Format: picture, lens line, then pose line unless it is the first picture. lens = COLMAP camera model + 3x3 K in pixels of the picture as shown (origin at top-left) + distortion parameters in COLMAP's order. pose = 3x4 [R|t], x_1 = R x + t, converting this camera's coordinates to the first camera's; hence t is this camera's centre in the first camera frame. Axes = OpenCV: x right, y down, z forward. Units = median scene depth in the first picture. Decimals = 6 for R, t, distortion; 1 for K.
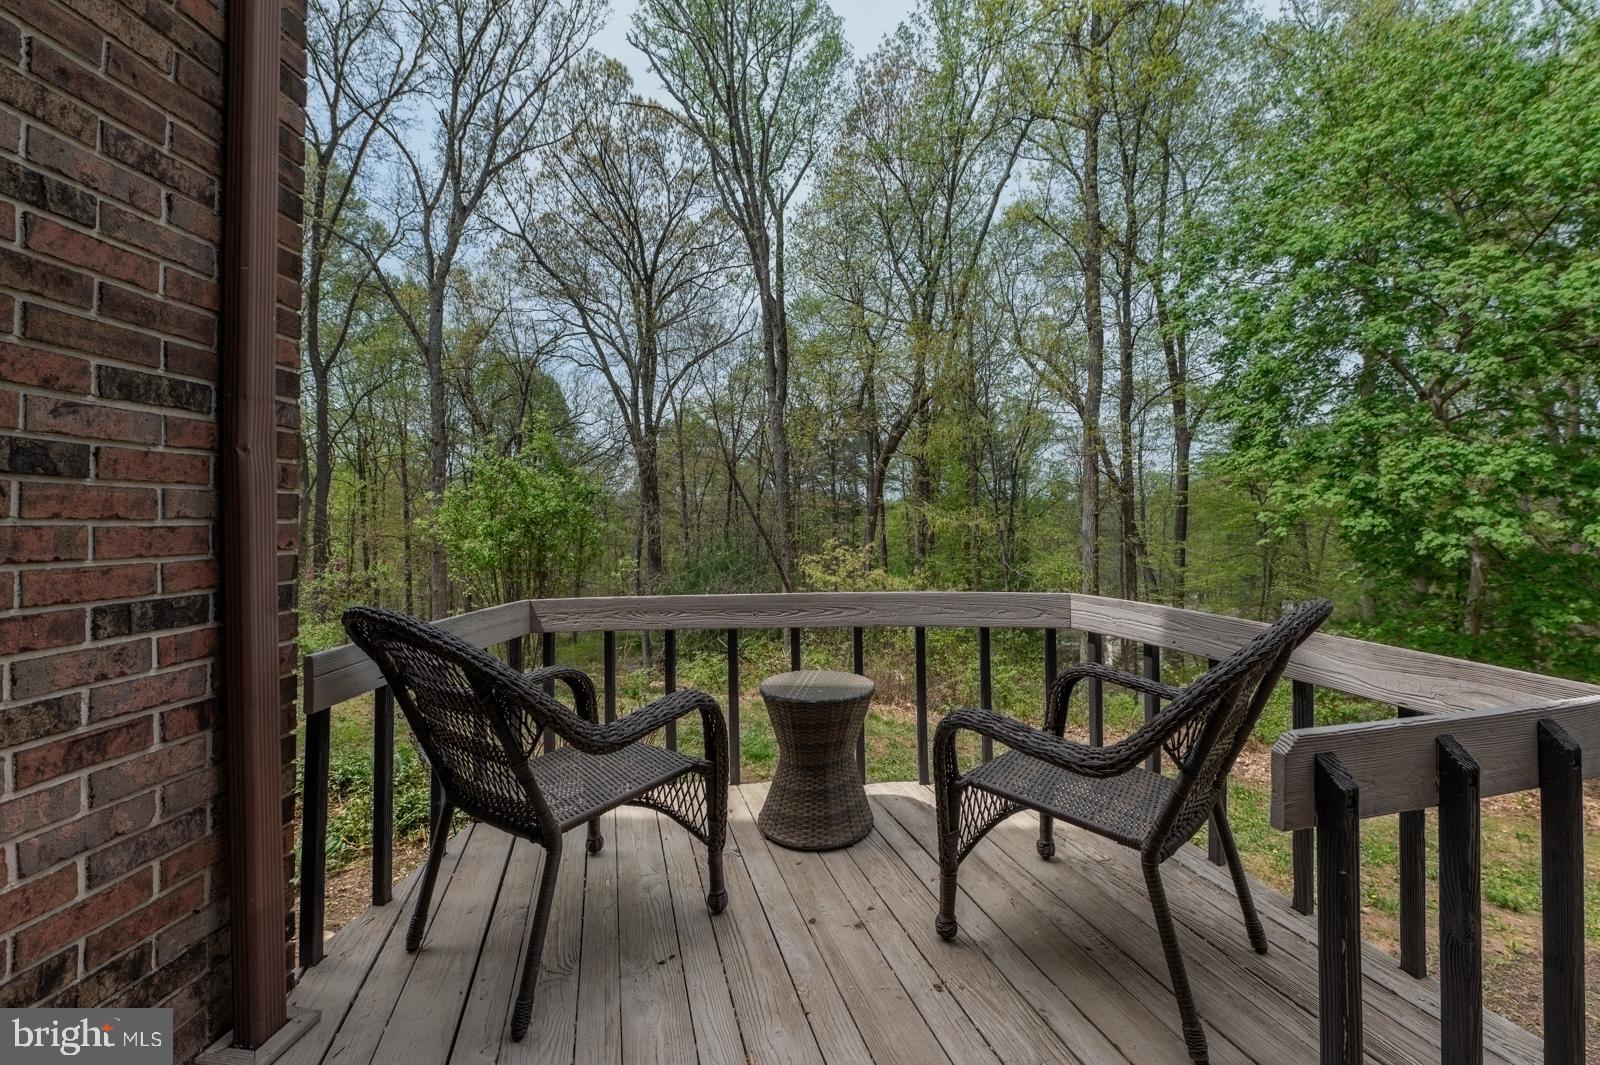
lens RADIAL K [[631.4, 0, 856.8], [0, 631.4, 540.4], [0, 0, 1]] dist [-0.010693, -0.000346]
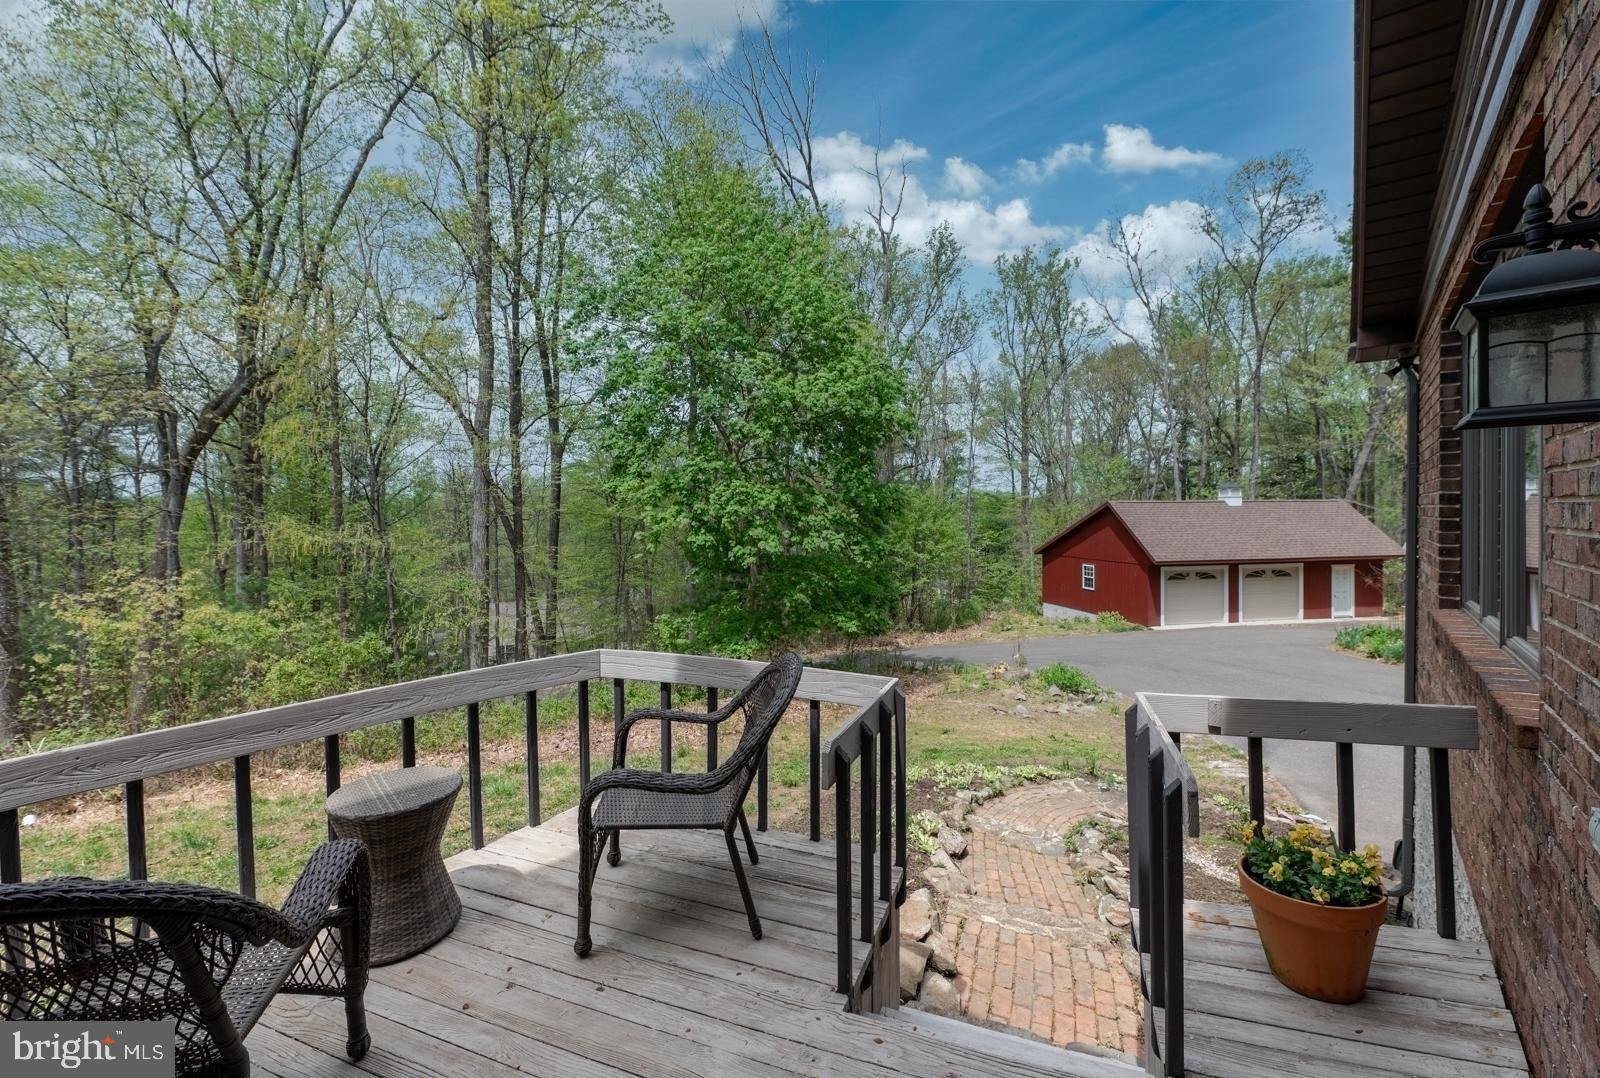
lens RADIAL K [[658.2, 0, 800.0], [0, 658.2, 539.0], [0, 0, 1]] dist [0.001028, 0.000180]
pose [[0.612118, -0.023047, 0.790431, -0.183984], [-0.005834, 0.999416, 0.033659, -0.076255], [-0.790745, -0.025214, 0.611626, -0.042470]]
